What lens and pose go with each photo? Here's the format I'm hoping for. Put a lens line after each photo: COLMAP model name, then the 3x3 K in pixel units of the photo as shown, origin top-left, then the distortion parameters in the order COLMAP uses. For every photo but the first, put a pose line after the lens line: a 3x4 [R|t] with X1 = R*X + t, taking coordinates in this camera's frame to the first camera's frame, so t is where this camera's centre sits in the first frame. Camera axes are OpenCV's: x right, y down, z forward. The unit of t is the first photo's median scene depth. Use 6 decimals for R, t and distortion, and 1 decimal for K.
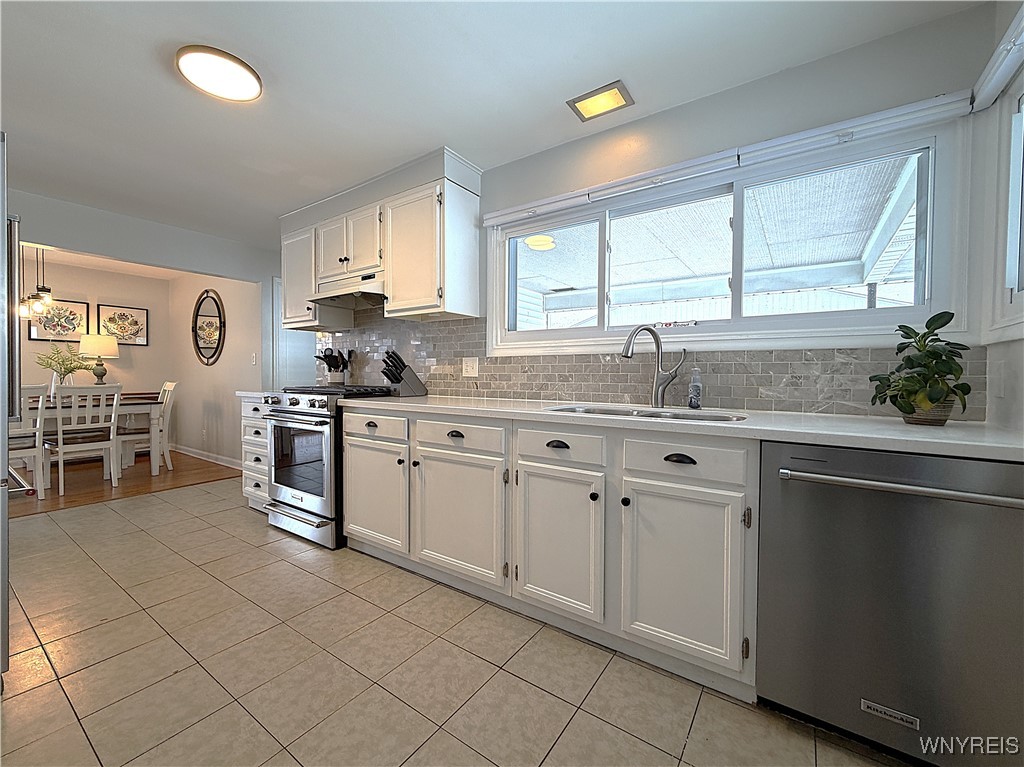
lens RADIAL K [[418.0, 0, 511.8], [0, 418.0, 383.5], [0, 0, 1]] dist [-0.002636, 0.000786]
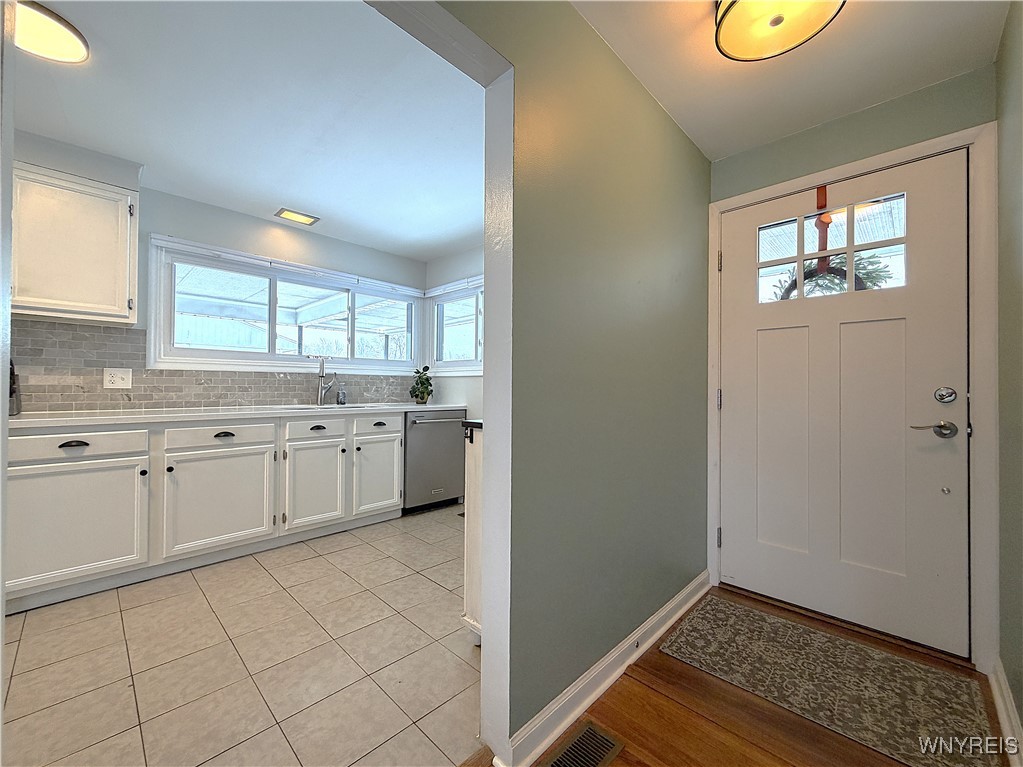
lens RADIAL K [[417.6, 0, 504.4], [0, 417.6, 391.8], [0, 0, 1]] dist [-0.002636, 0.000786]
pose [[0.175984, -0.018165, 0.984225, -1.102275], [0.013410, 0.999781, 0.016055, -0.015147], [-0.984302, 0.010373, 0.176189, -0.049644]]
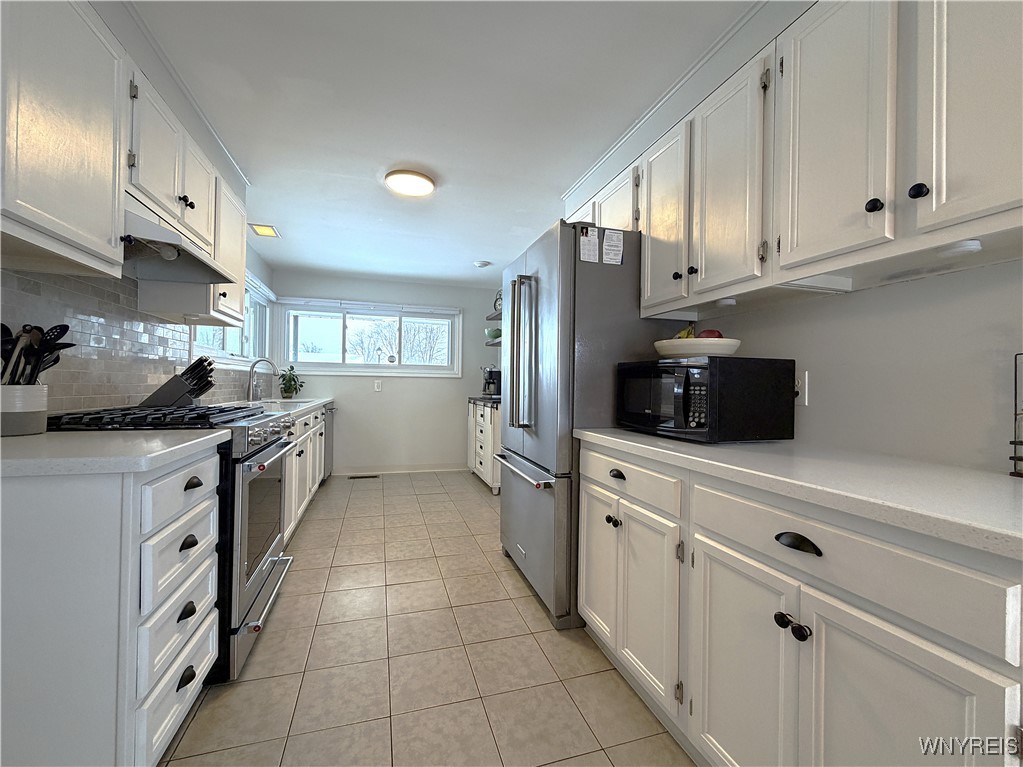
lens RADIAL K [[417.6, 0, 510.6], [0, 417.6, 382.5], [0, 0, 1]] dist [-0.002636, 0.000786]
pose [[-0.789427, -0.013050, 0.613705, -1.537694], [-0.004061, 0.999863, 0.016037, -0.055470], [-0.613831, 0.010168, -0.789372, 1.585974]]
